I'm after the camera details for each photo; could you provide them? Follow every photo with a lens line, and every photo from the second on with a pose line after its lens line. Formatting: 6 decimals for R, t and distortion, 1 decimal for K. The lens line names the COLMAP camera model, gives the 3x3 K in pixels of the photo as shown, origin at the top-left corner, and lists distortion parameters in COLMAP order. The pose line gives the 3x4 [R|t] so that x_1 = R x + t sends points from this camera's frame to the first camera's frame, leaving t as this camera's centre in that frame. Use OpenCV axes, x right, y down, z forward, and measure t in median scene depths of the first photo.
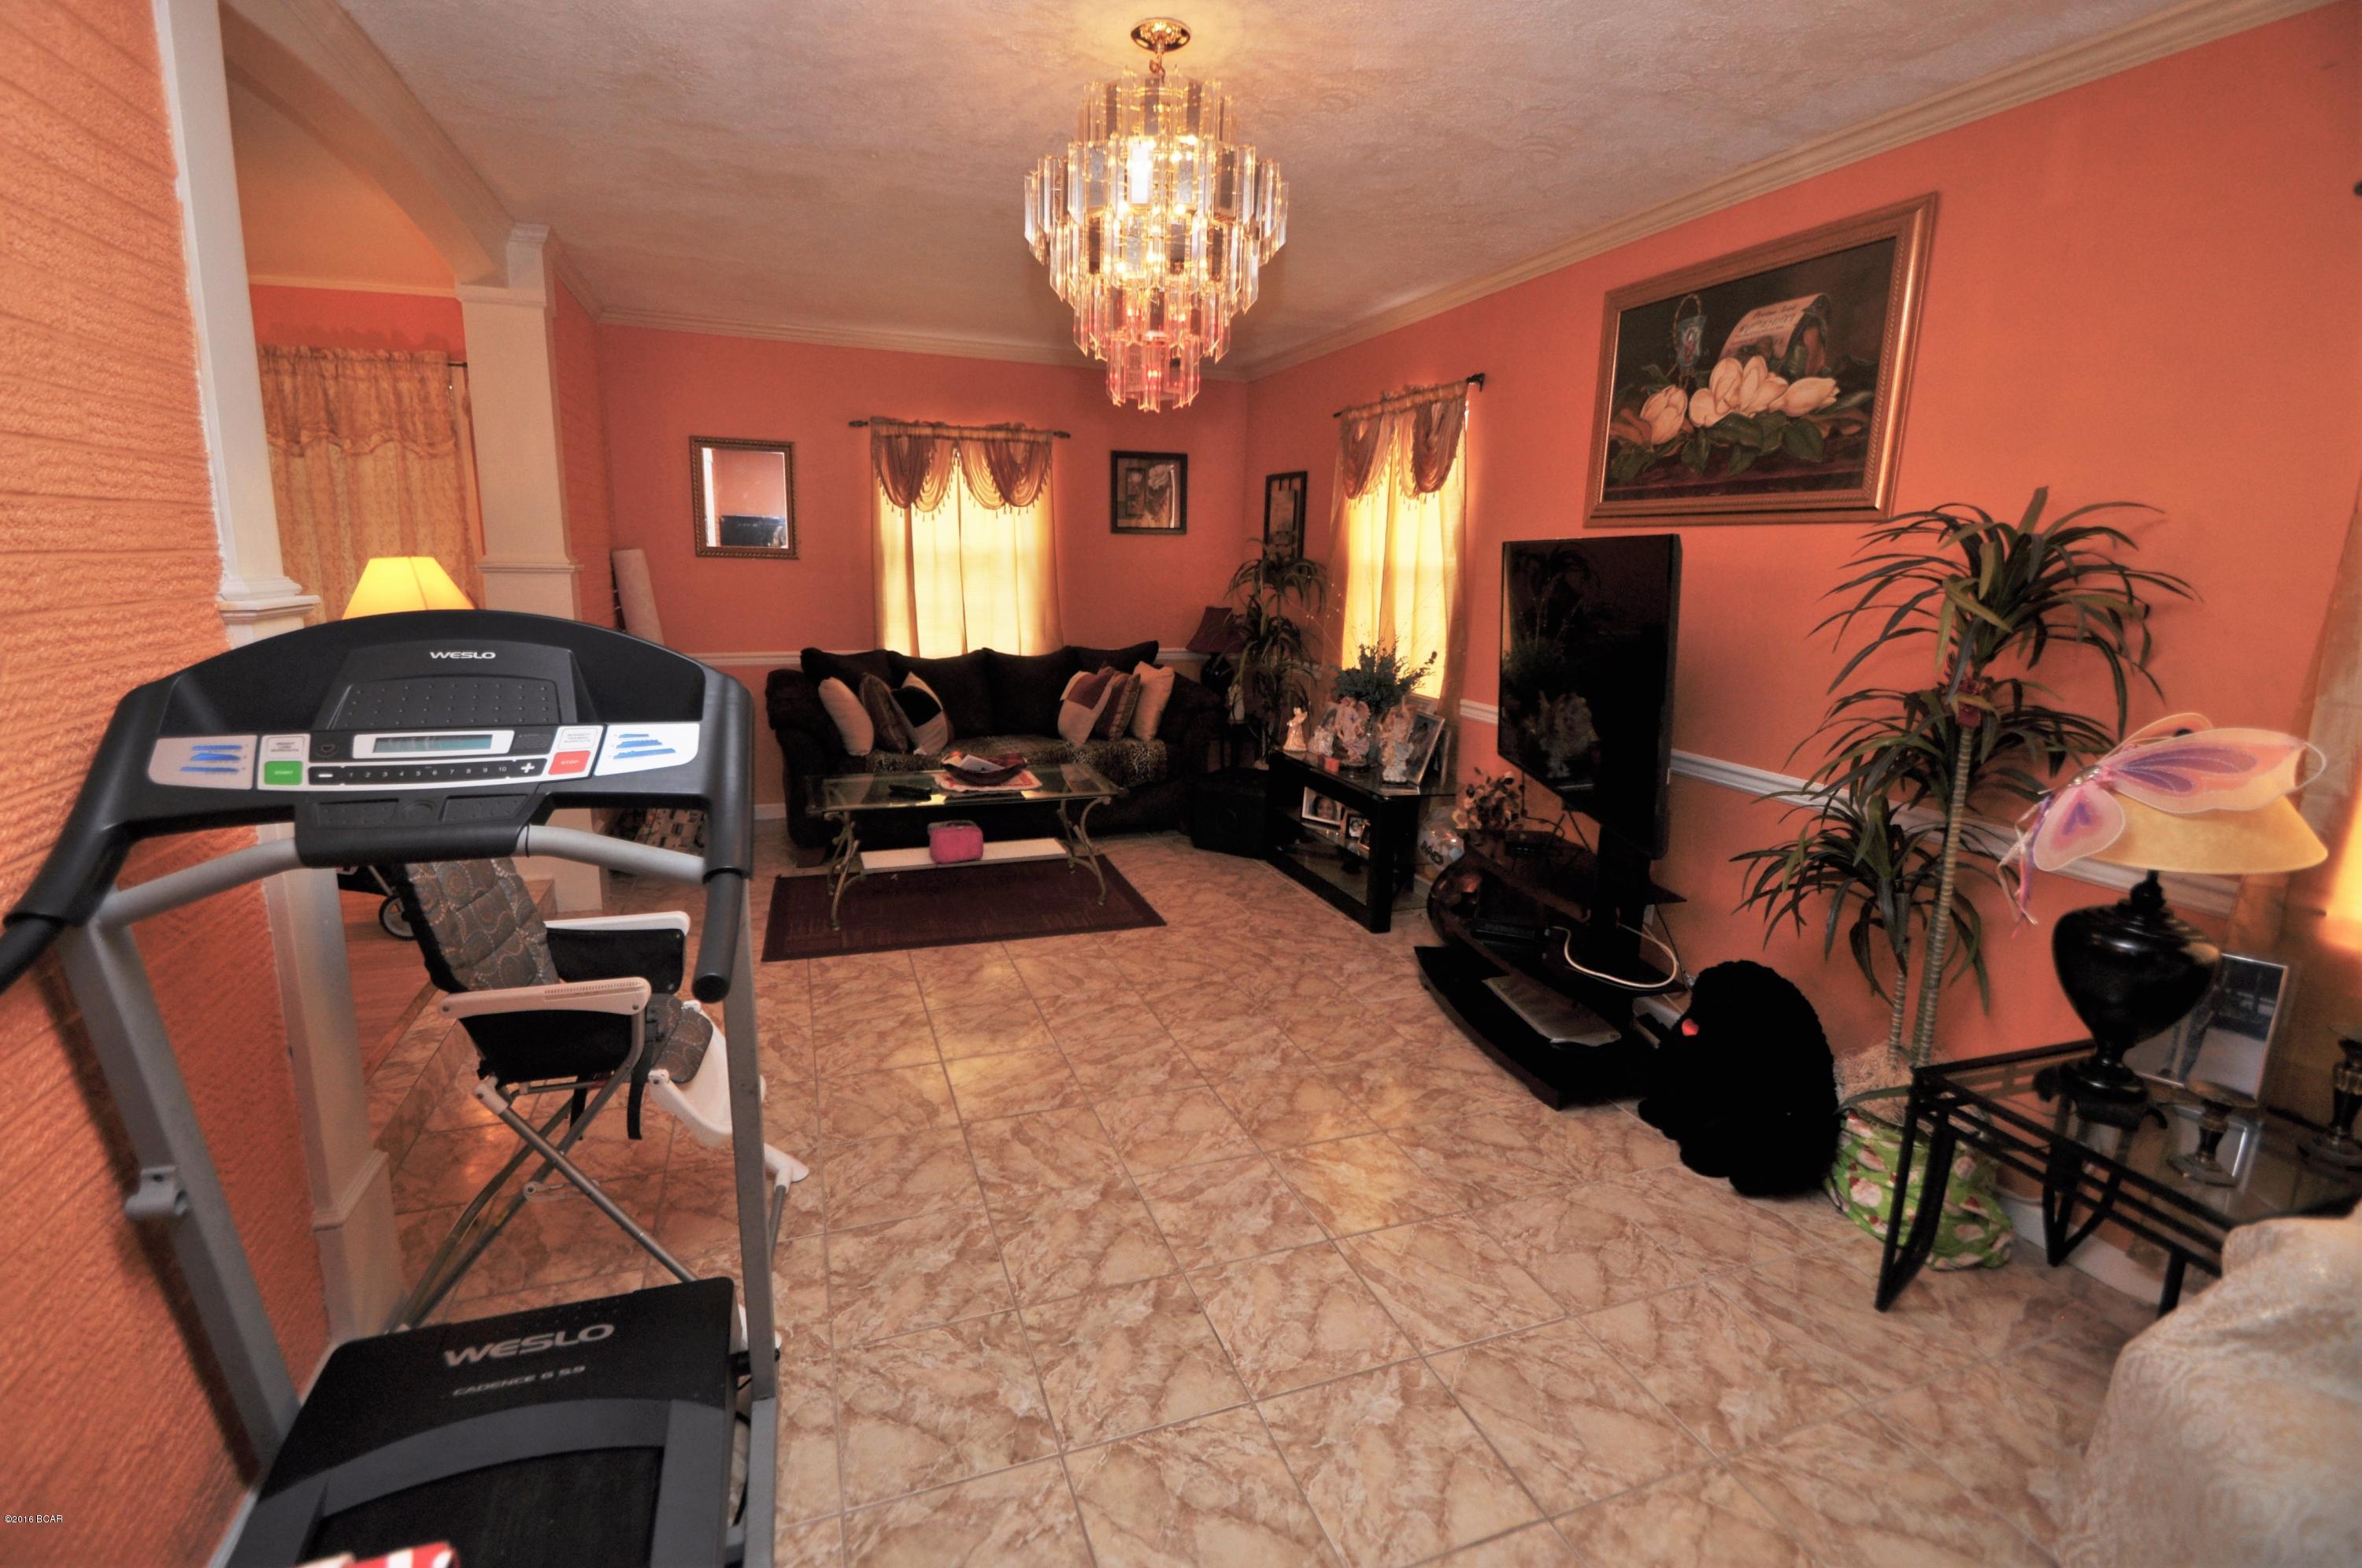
lens RADIAL K [[1037.3, 0, 1163.6], [0, 1037.3, 748.3], [0, 0, 1]] dist [0.000473, -0.000232]
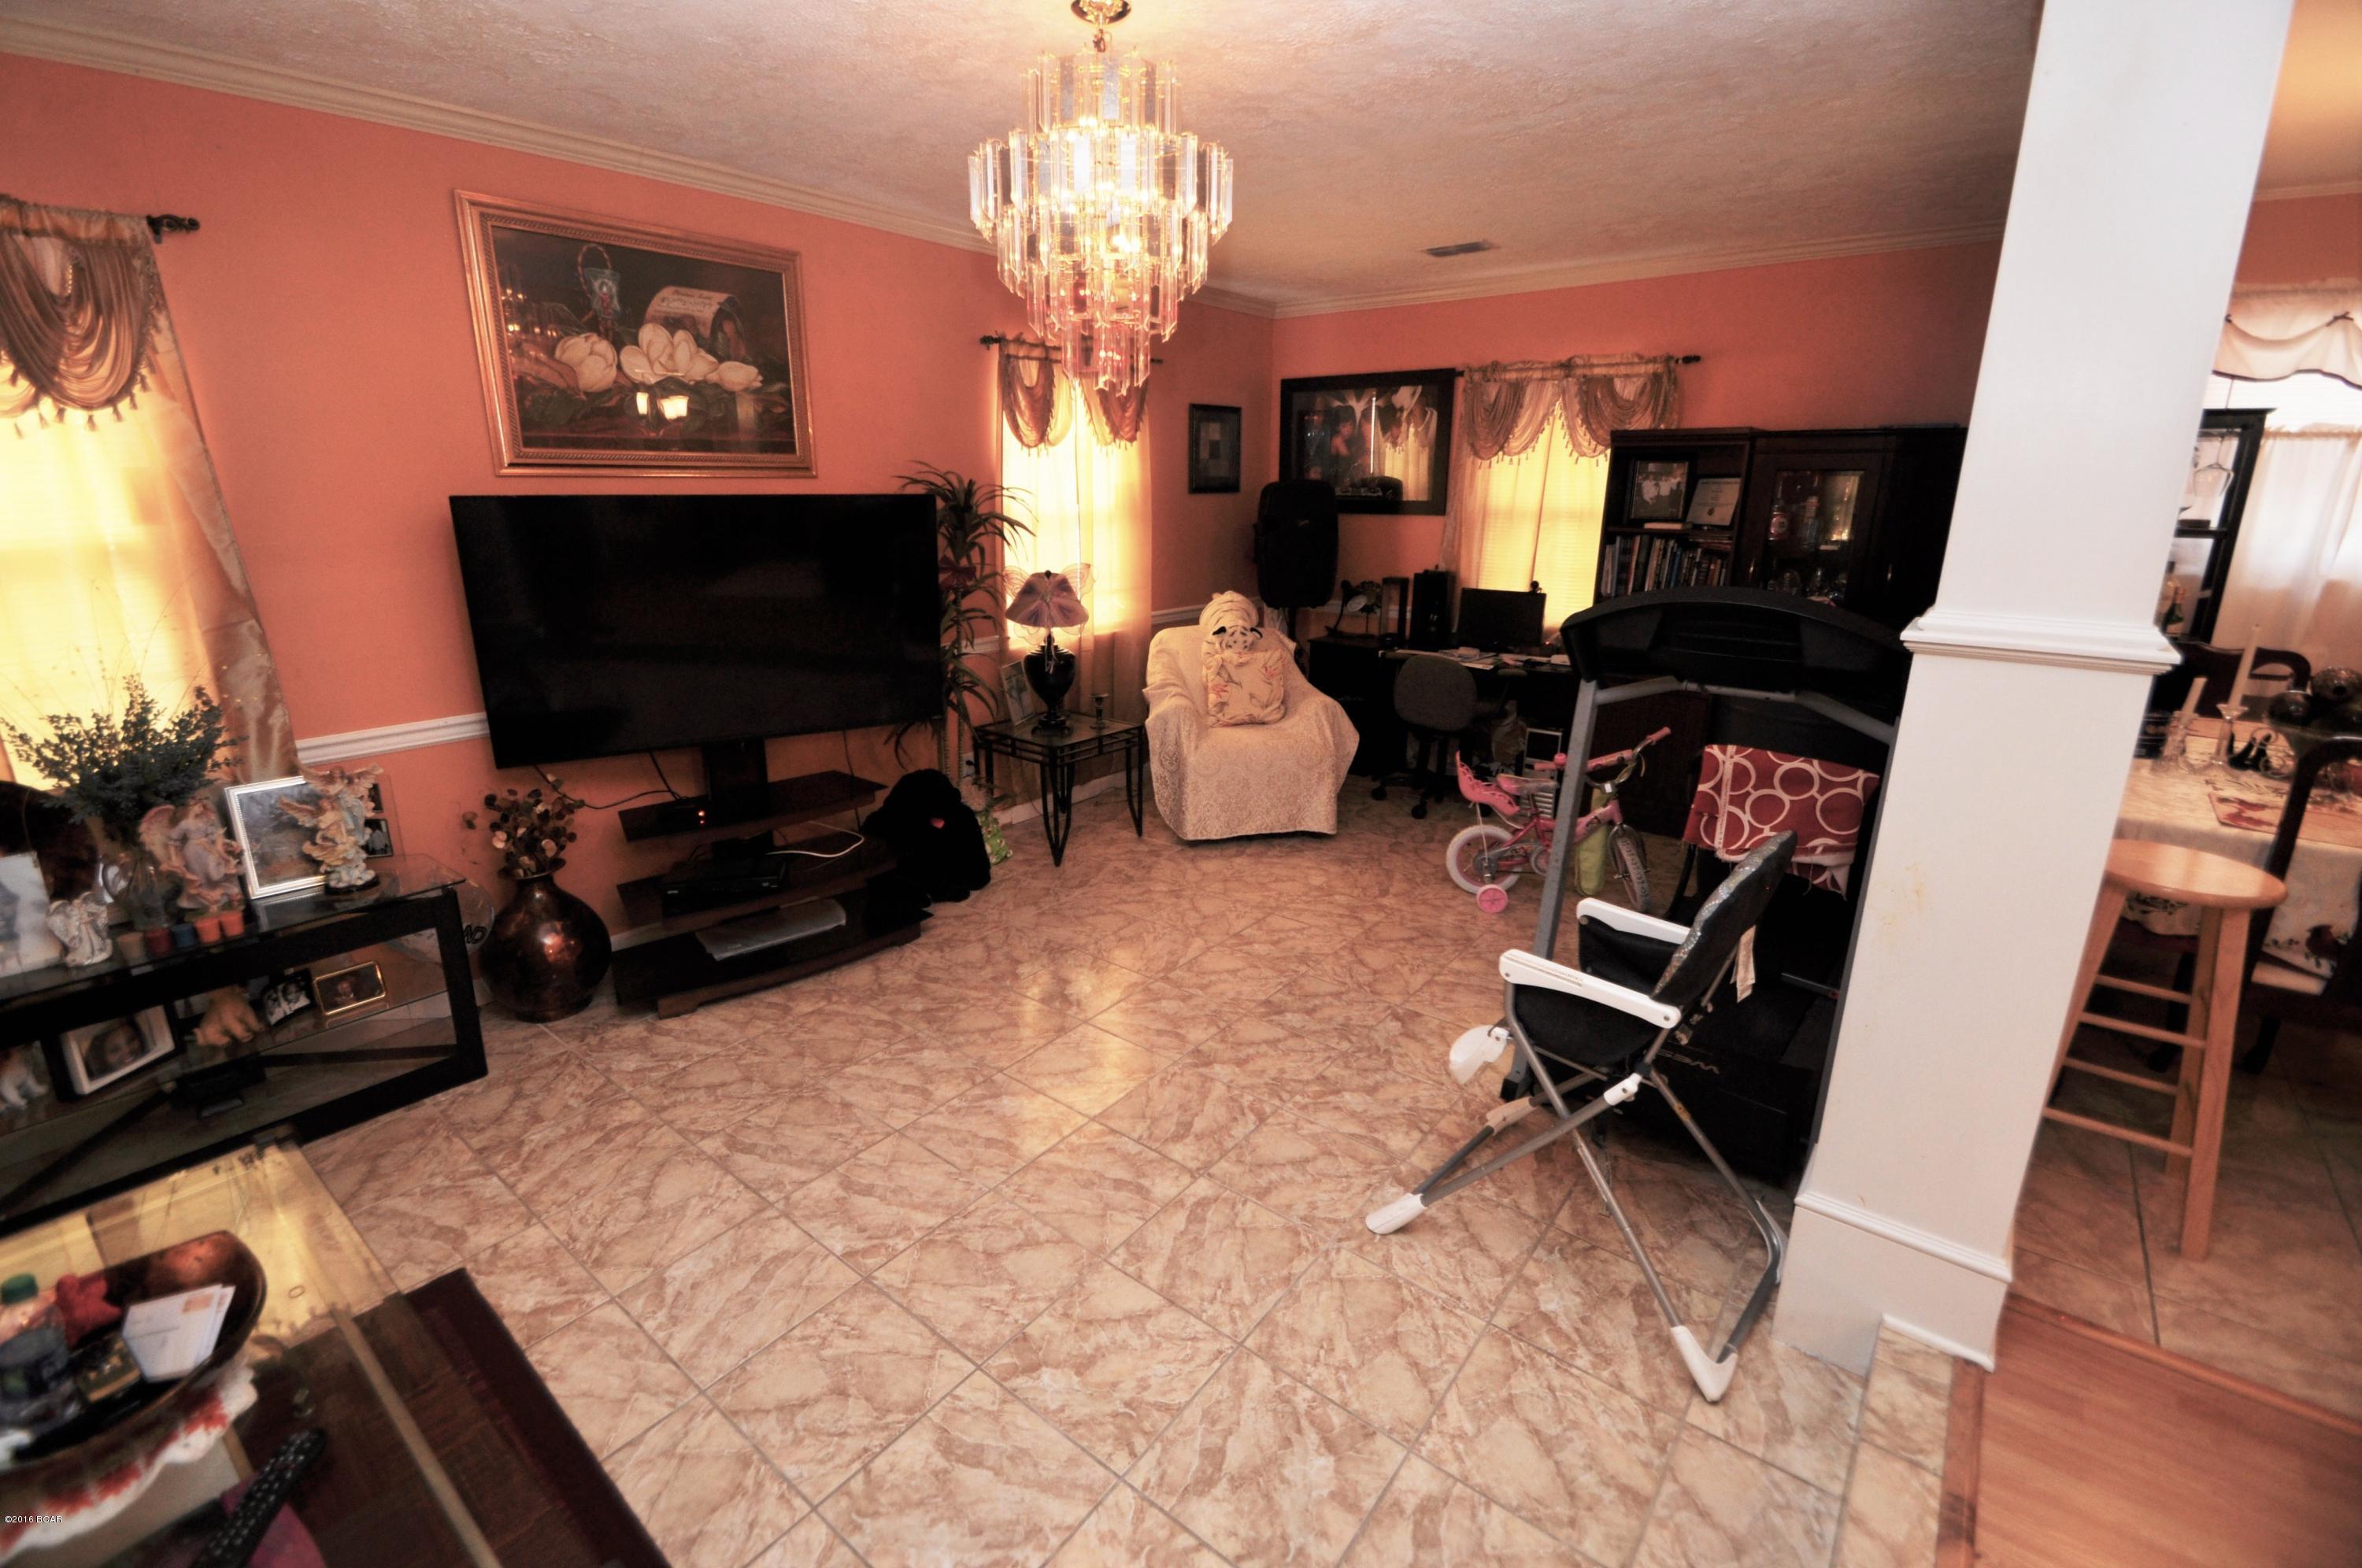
lens RADIAL K [[1037.3, 0, 1163.6], [0, 1037.3, 748.3], [0, 0, 1]] dist [0.000473, -0.000232]
pose [[-0.535576, -0.228475, 0.812993, -0.721102], [0.147283, 0.922681, 0.356326, -0.265173], [-0.831545, 0.310580, -0.460515, 1.163420]]
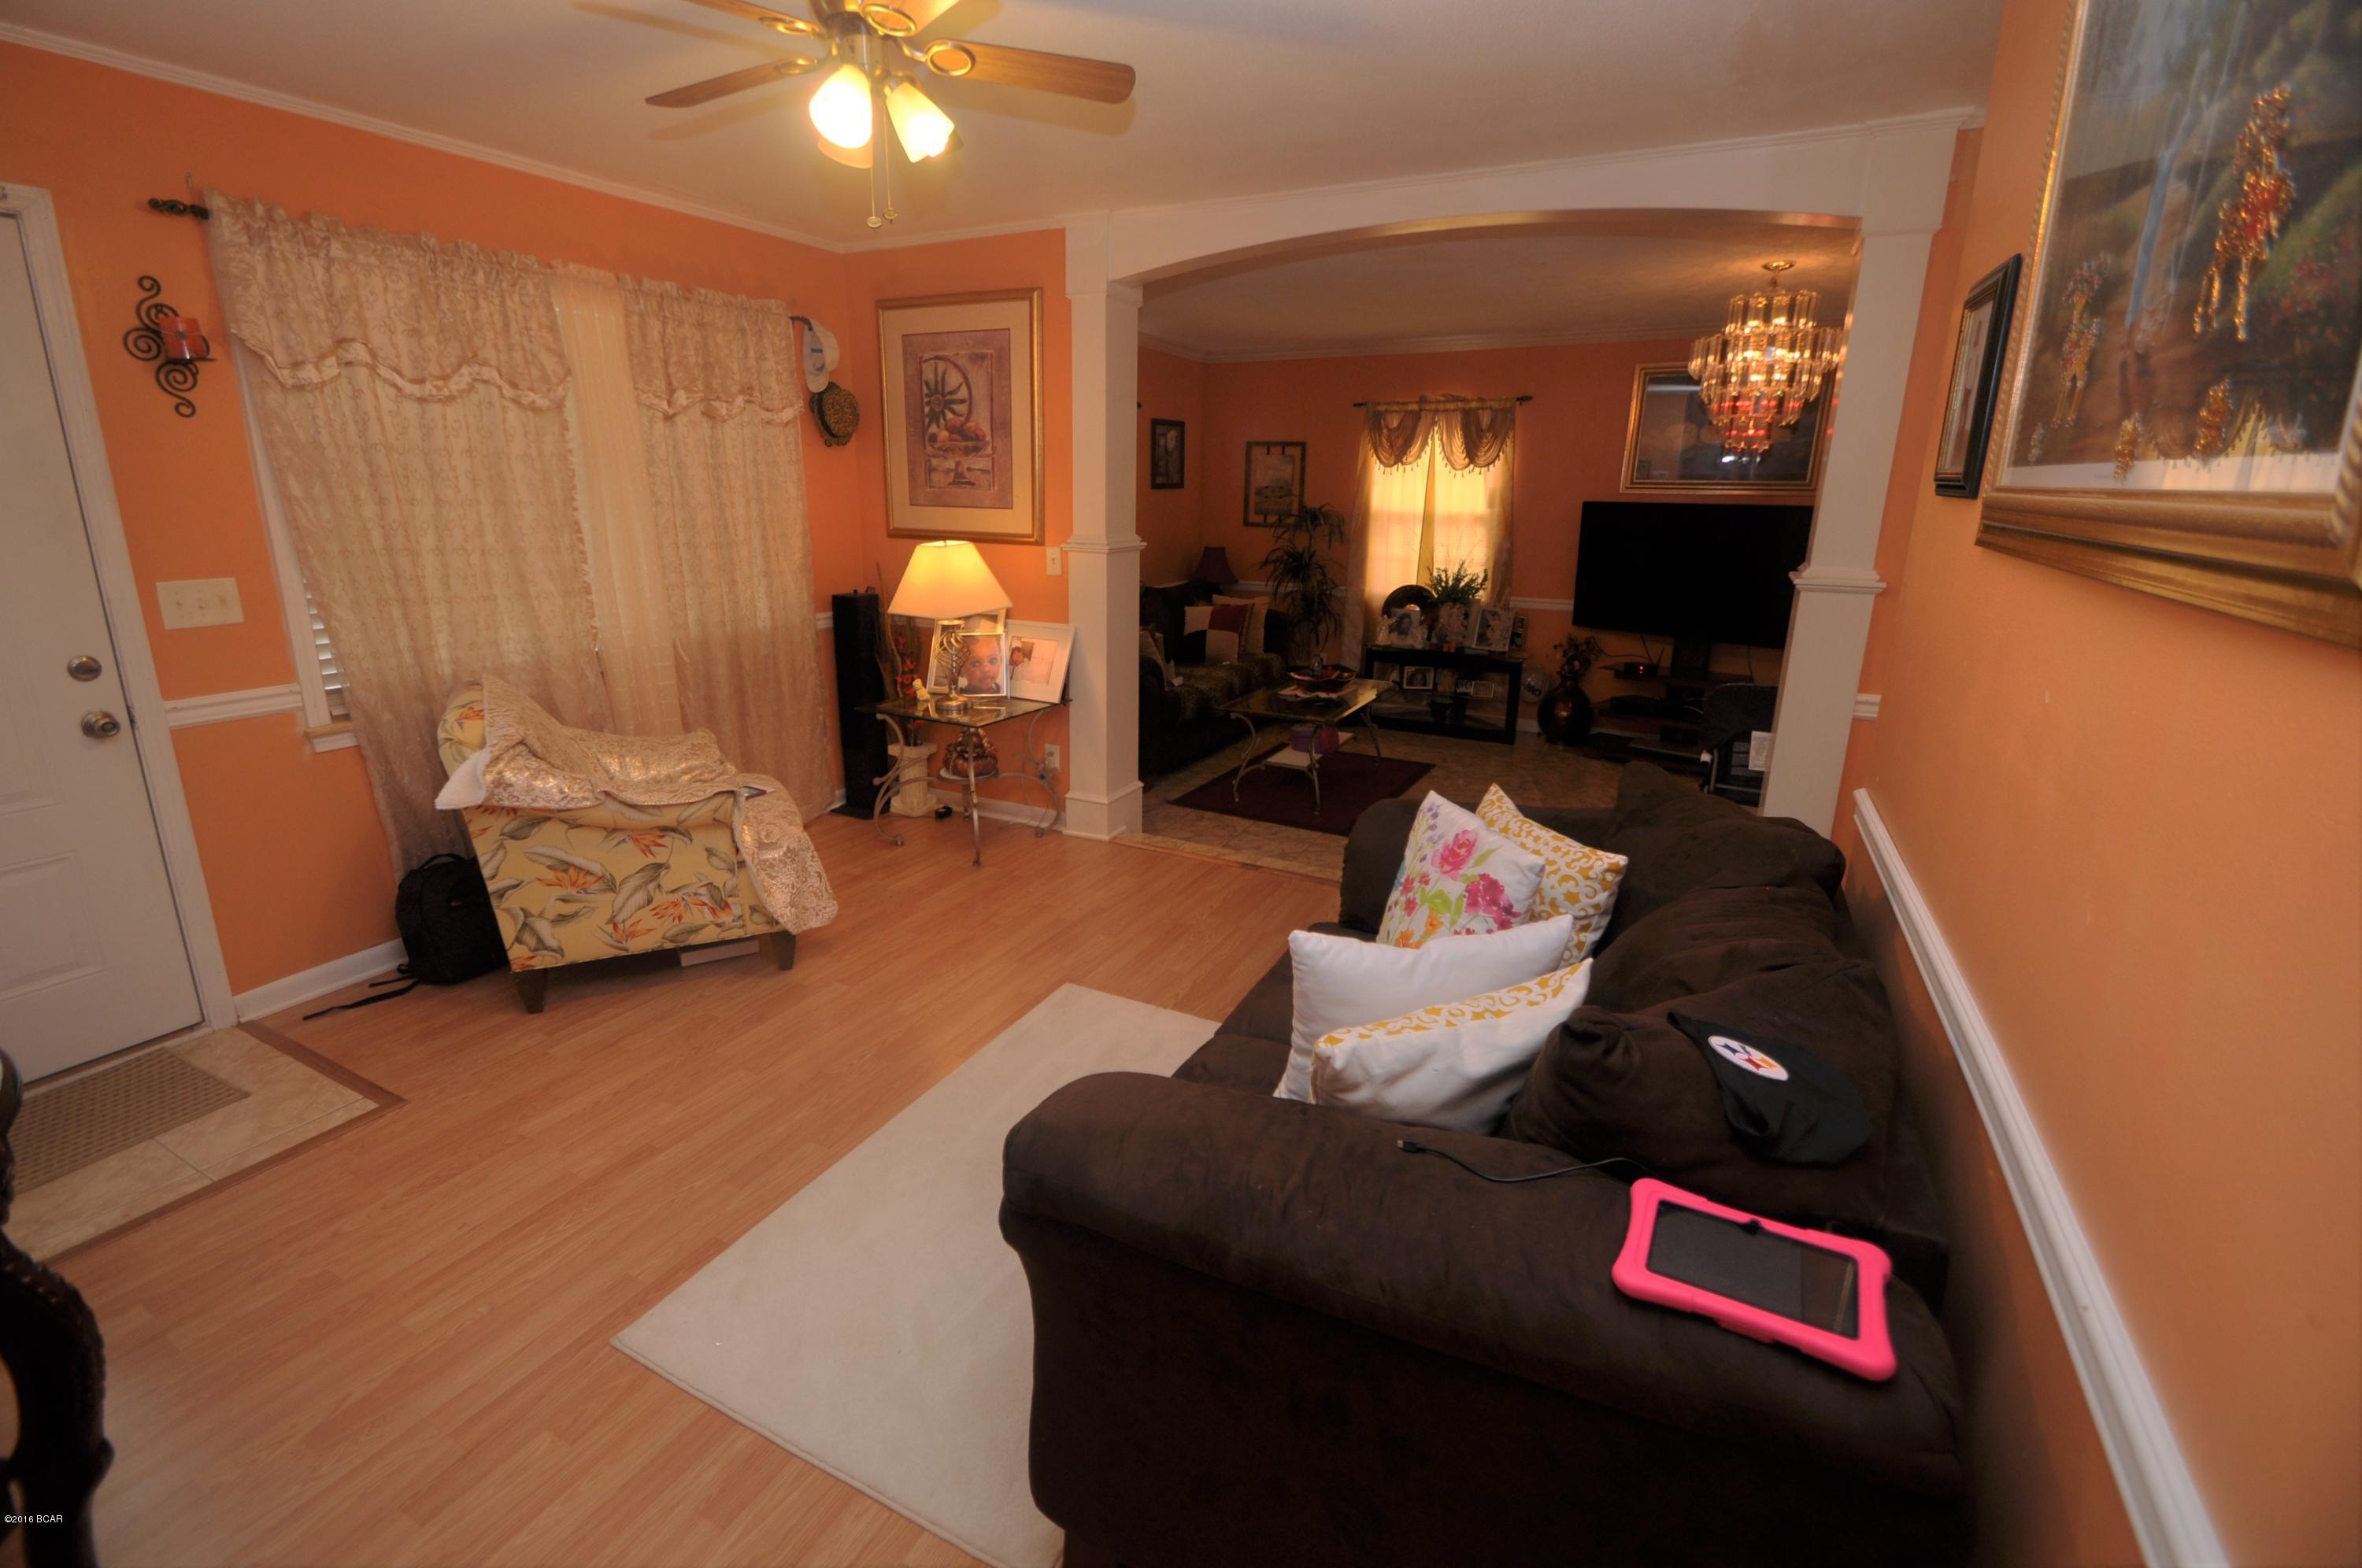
lens RADIAL K [[1037.3, 0, 1163.6], [0, 1037.3, 748.3], [0, 0, 1]] dist [0.000473, -0.000232]
pose [[0.733372, -0.174159, 0.657141, -1.659352], [0.128060, 0.984714, 0.118059, -0.105436], [-0.667658, -0.002428, 0.744465, 0.217929]]
